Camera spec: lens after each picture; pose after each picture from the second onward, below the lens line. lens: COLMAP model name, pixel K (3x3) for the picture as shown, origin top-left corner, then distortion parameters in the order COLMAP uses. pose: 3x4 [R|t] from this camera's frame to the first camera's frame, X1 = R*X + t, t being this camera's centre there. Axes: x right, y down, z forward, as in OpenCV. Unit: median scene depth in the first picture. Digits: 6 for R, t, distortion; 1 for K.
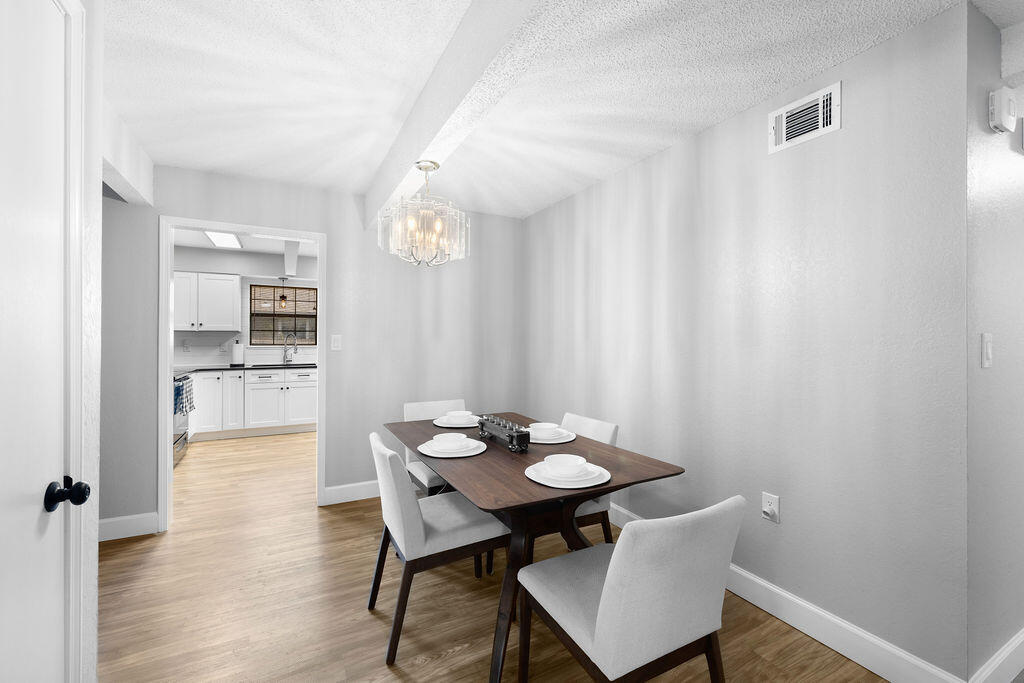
lens RADIAL K [[426.3, 0, 506.4], [0, 426.3, 338.8], [0, 0, 1]] dist [-0.001709, 0.000025]
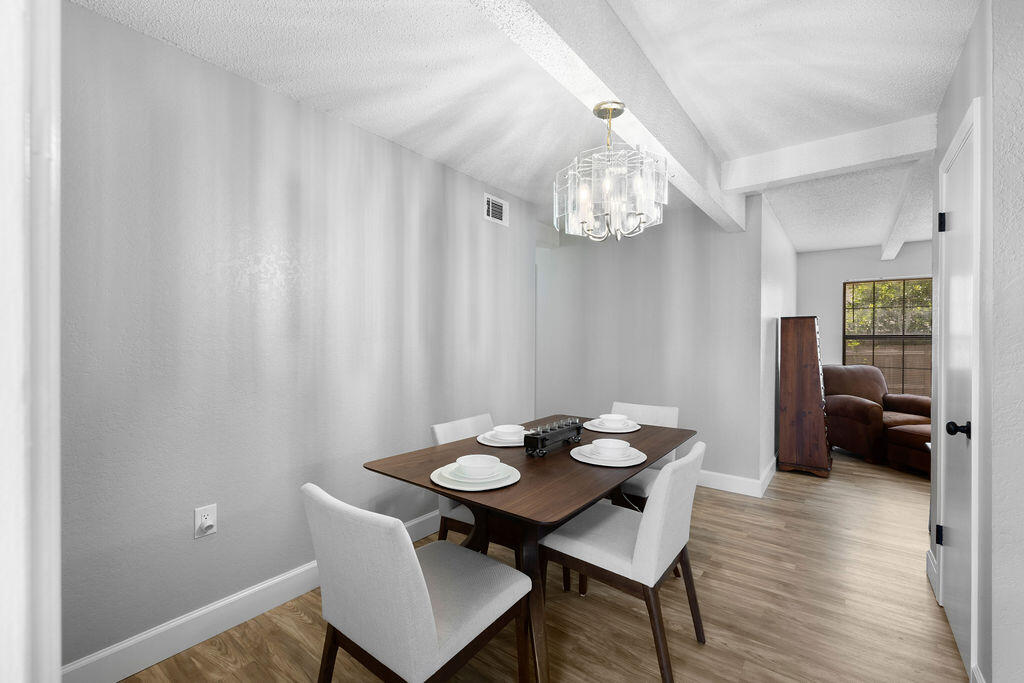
lens RADIAL K [[430.9, 0, 512.0], [0, 430.9, 341.5], [0, 0, 1]] dist [0.000484, 0.000159]
pose [[-0.416301, -0.013581, 0.909126, -0.837615], [-0.004028, 0.999906, 0.013093, -0.000140], [-0.909218, 0.001789, -0.416316, 1.505610]]
